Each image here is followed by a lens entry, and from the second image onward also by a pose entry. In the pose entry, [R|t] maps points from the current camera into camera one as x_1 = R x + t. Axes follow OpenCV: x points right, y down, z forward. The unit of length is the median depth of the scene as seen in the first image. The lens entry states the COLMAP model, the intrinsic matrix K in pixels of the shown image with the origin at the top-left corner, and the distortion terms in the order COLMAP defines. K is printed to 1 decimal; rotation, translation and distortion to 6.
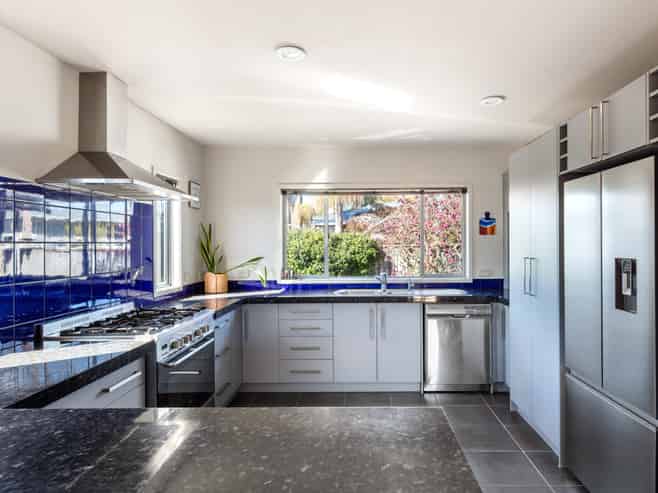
lens RADIAL K [[395.5, 0, 329.0], [0, 395.5, 246.5], [0, 0, 1]] dist [0.007168, 0.000263]
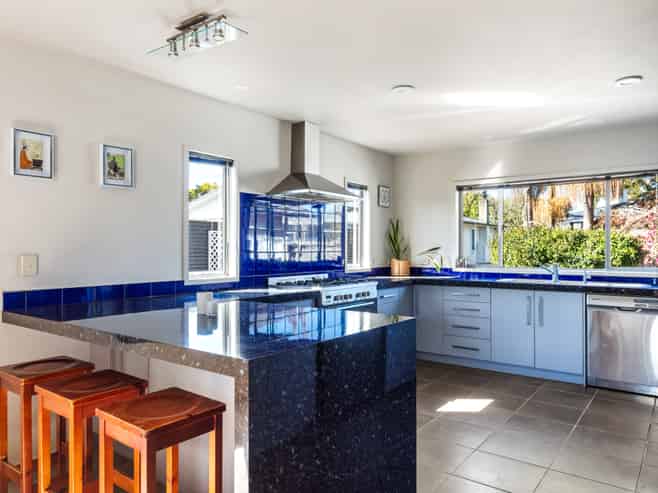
lens RADIAL K [[395.5, 0, 329.0], [0, 395.5, 246.5], [0, 0, 1]] dist [0.007168, 0.000263]
pose [[0.838015, 0.010717, -0.545542, 0.194941], [-0.009447, 0.999942, 0.005132, 0.023047], [0.545566, 0.000853, 0.838068, -0.131026]]
